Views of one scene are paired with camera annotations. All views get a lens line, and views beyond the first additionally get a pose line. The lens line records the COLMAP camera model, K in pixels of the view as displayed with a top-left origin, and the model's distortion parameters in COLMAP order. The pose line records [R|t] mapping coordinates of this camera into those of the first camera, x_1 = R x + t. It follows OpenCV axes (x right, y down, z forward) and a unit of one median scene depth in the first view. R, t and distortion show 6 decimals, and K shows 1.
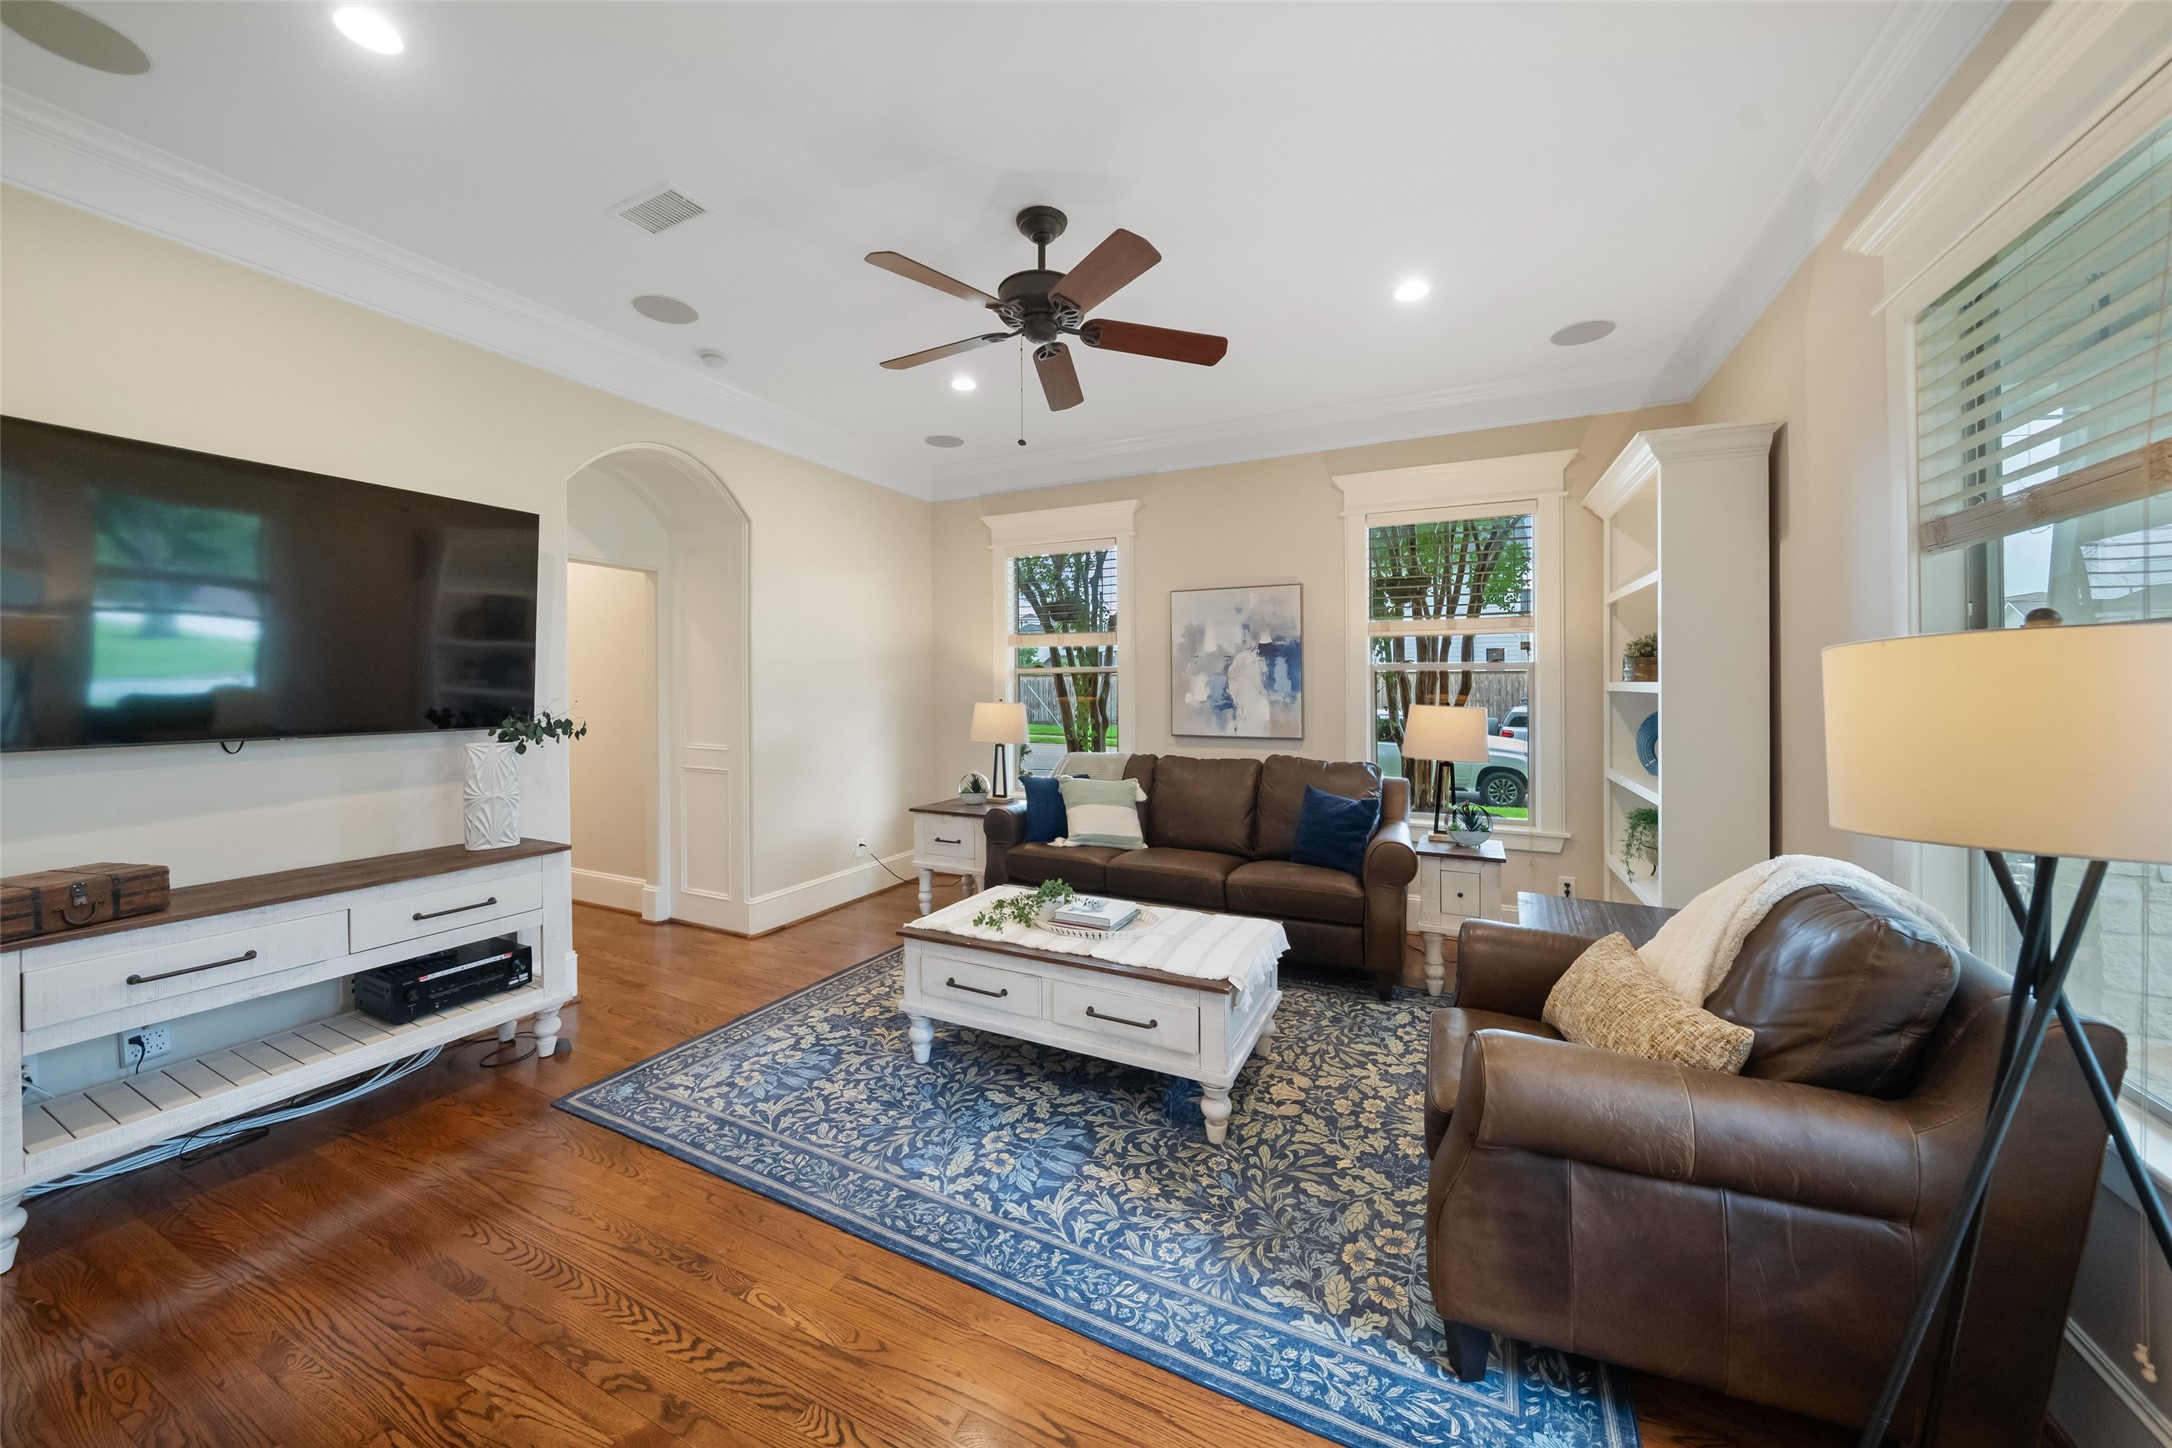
lens RADIAL K [[754.2, 0, 1055.1], [0, 754.2, 687.0], [0, 0, 1]] dist [-0.000437, -0.000010]
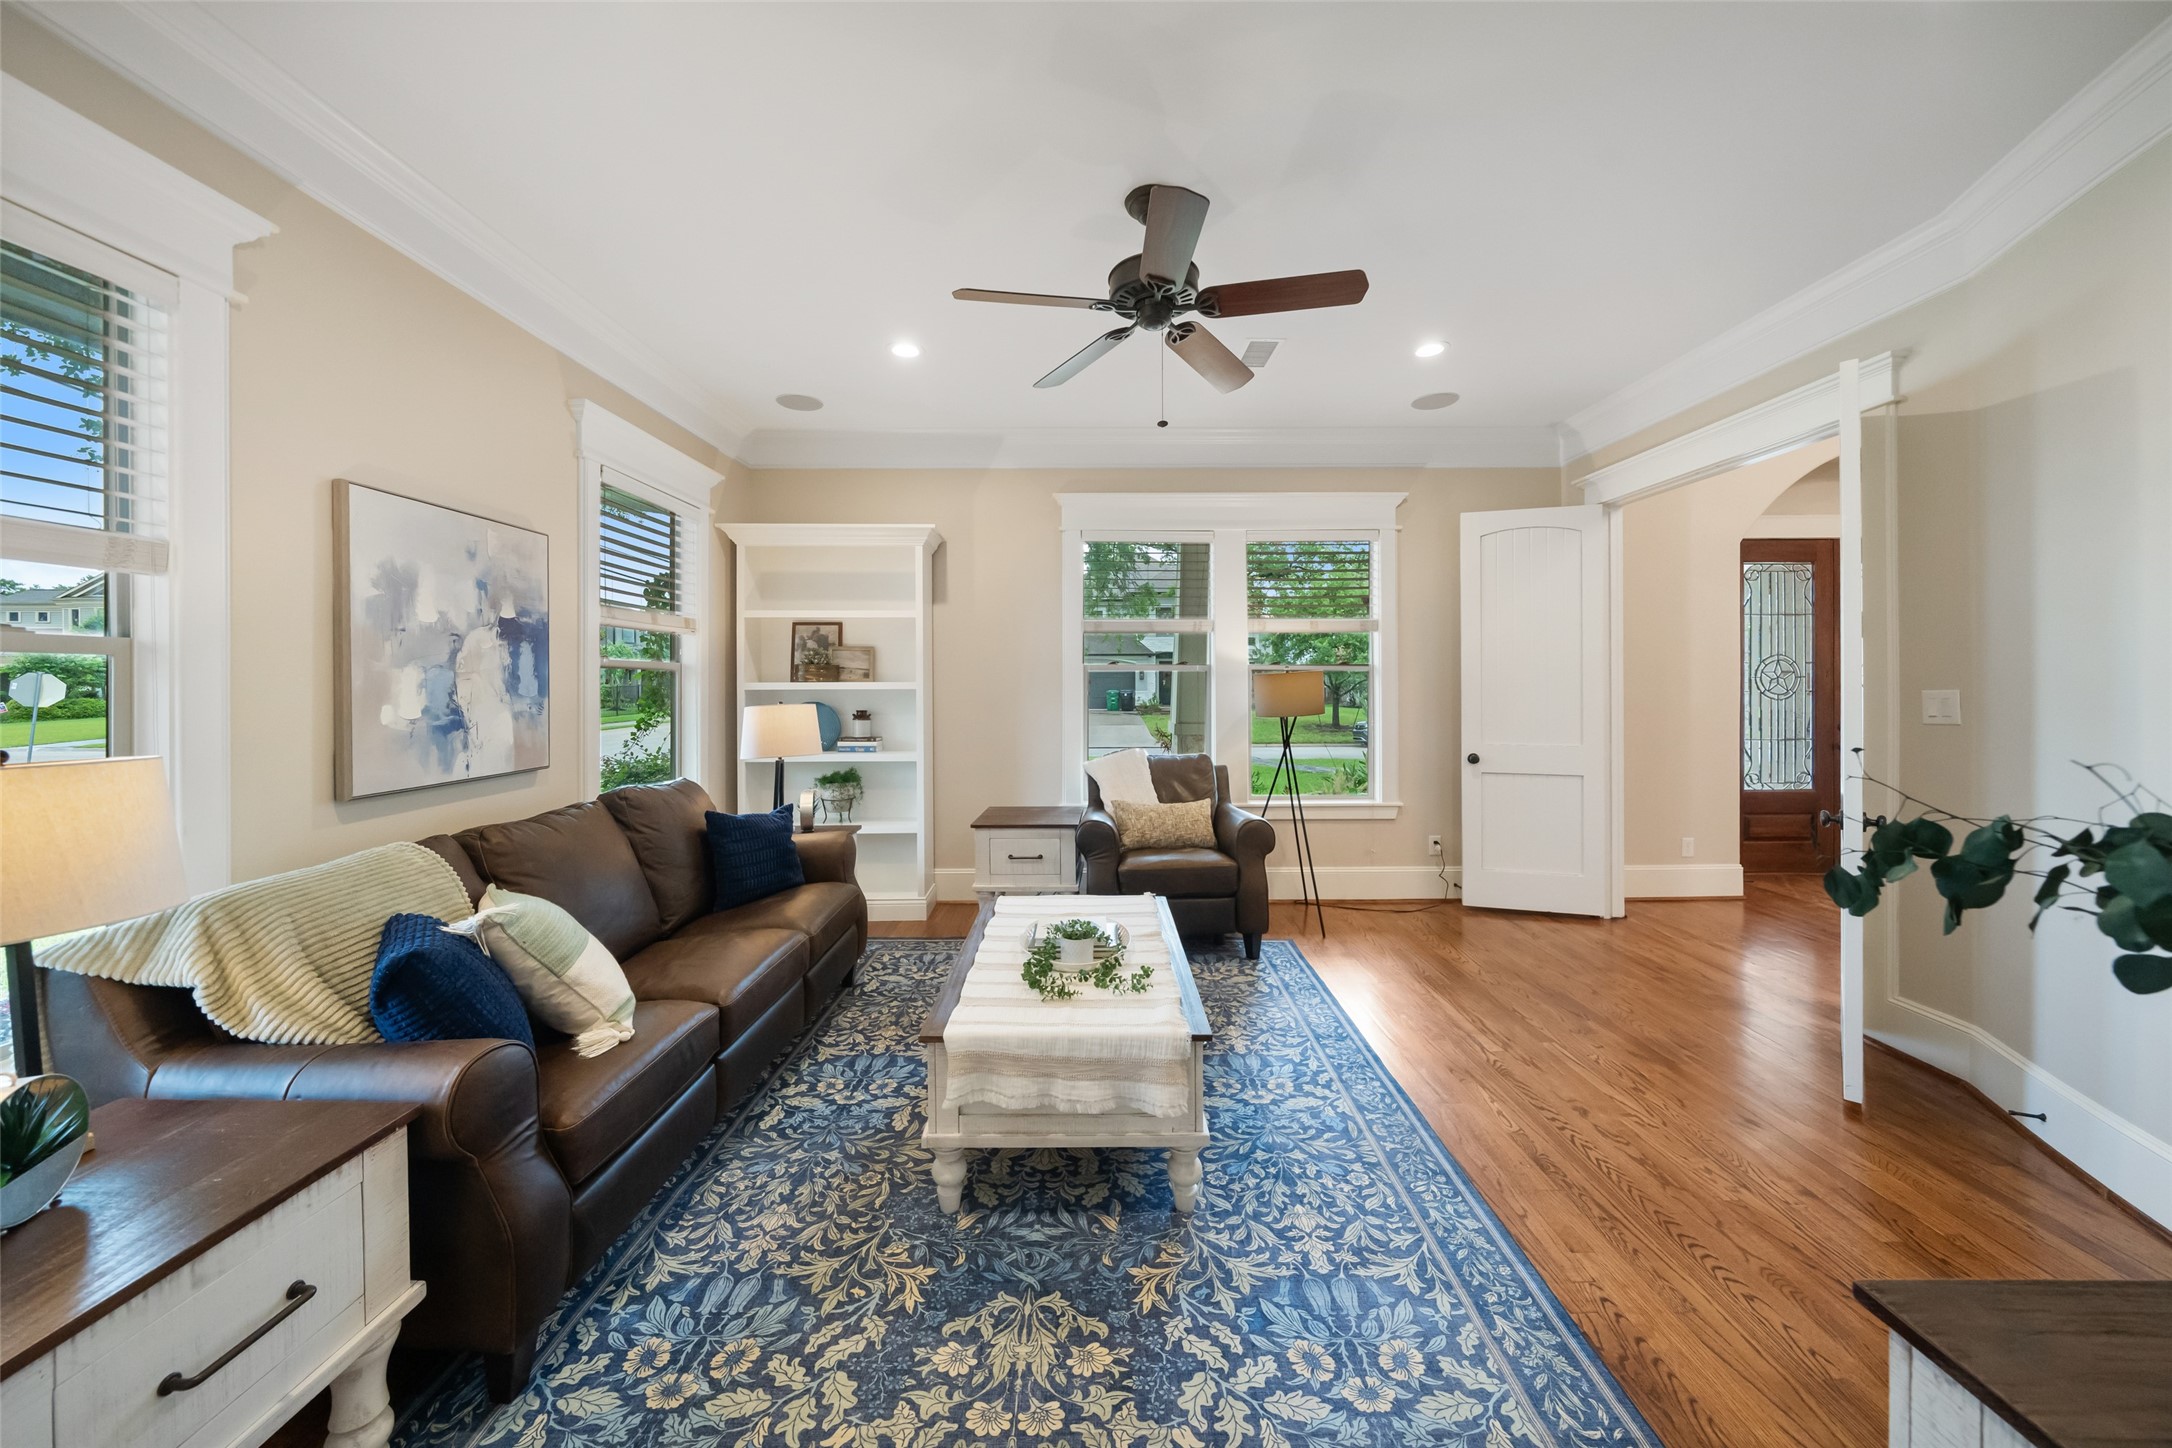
lens RADIAL K [[763.2, 0, 1094.2], [0, 763.2, 676.2], [0, 0, 1]] dist [-0.000305, 0.000010]
pose [[-0.457005, 0.009589, 0.889413, -0.801967], [0.009326, 0.999939, -0.005989, -0.005215], [-0.889415, 0.005557, -0.457066, 1.432382]]
